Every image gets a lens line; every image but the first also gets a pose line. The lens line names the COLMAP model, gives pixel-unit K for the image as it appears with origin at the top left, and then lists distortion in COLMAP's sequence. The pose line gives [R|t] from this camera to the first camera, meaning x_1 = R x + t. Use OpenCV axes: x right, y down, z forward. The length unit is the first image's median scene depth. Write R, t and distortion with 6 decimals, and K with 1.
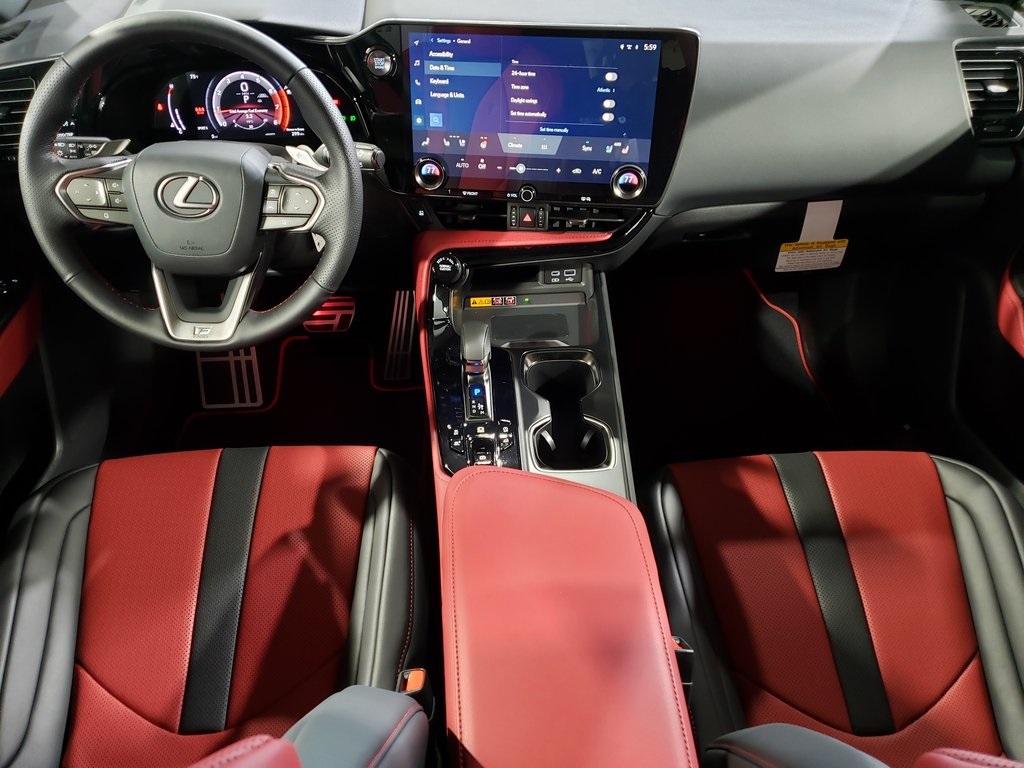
lens RADIAL K [[792.8, 0, 512.0], [0, 792.8, 384.0], [0, 0, 1]] dist [-0.012884, -0.004657]
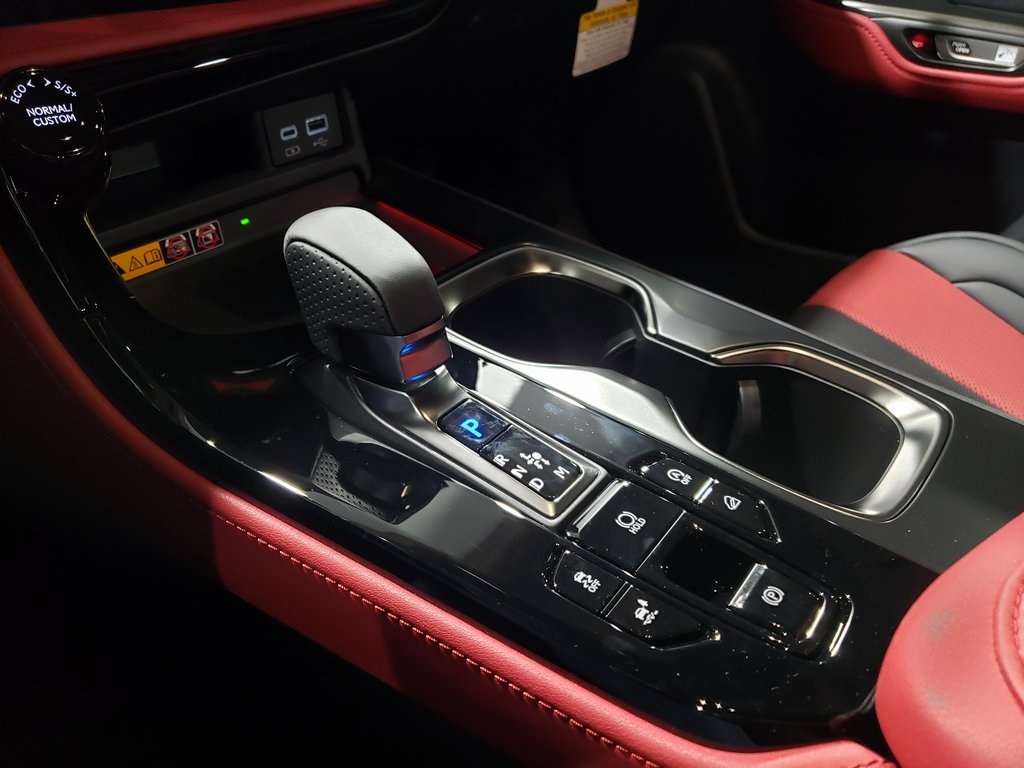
lens RADIAL K [[792.8, 0, 512.0], [0, 792.8, 384.0], [0, 0, 1]] dist [-0.012884, -0.004657]
pose [[0.651382, -0.399938, 0.644787, -0.181414], [0.428684, 0.895157, 0.122164, -0.030187], [-0.626044, 0.196835, 0.754536, 0.685030]]
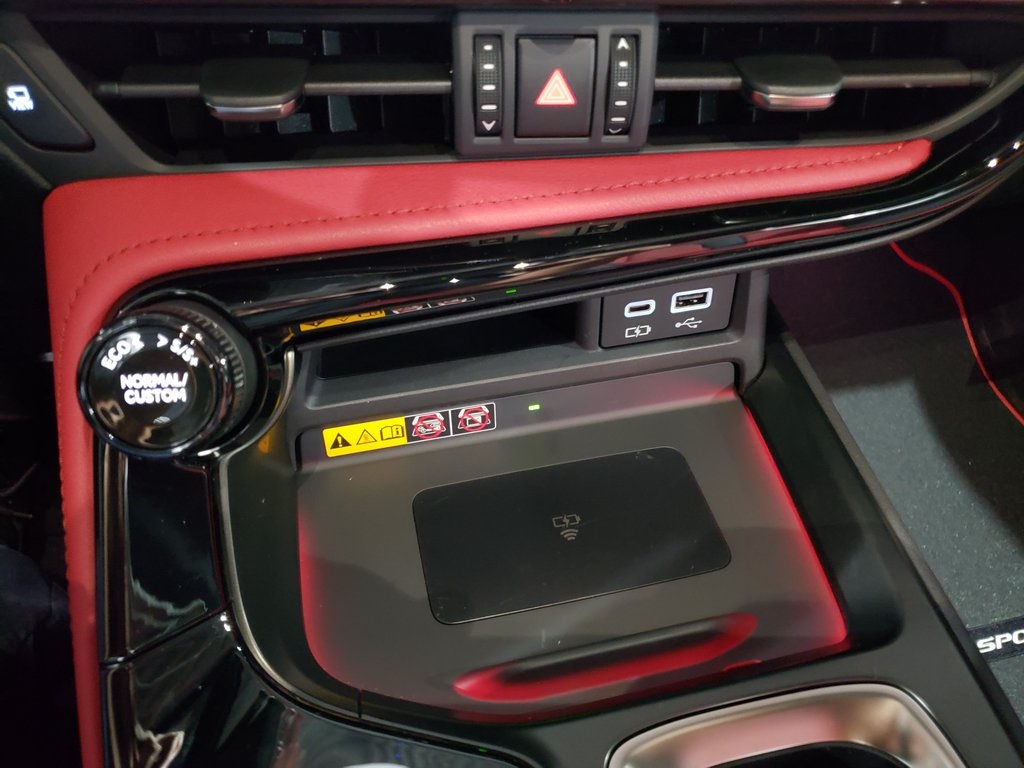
lens RADIAL K [[826.5, 0, 512.0], [0, 826.5, 384.0], [0, 0, 1]] dist [0.040679, 0.001843]
pose [[0.986643, -0.099573, 0.128921, -0.026011], [0.085367, 0.990103, 0.111390, -0.154476], [-0.138737, -0.098897, 0.985379, 0.759525]]
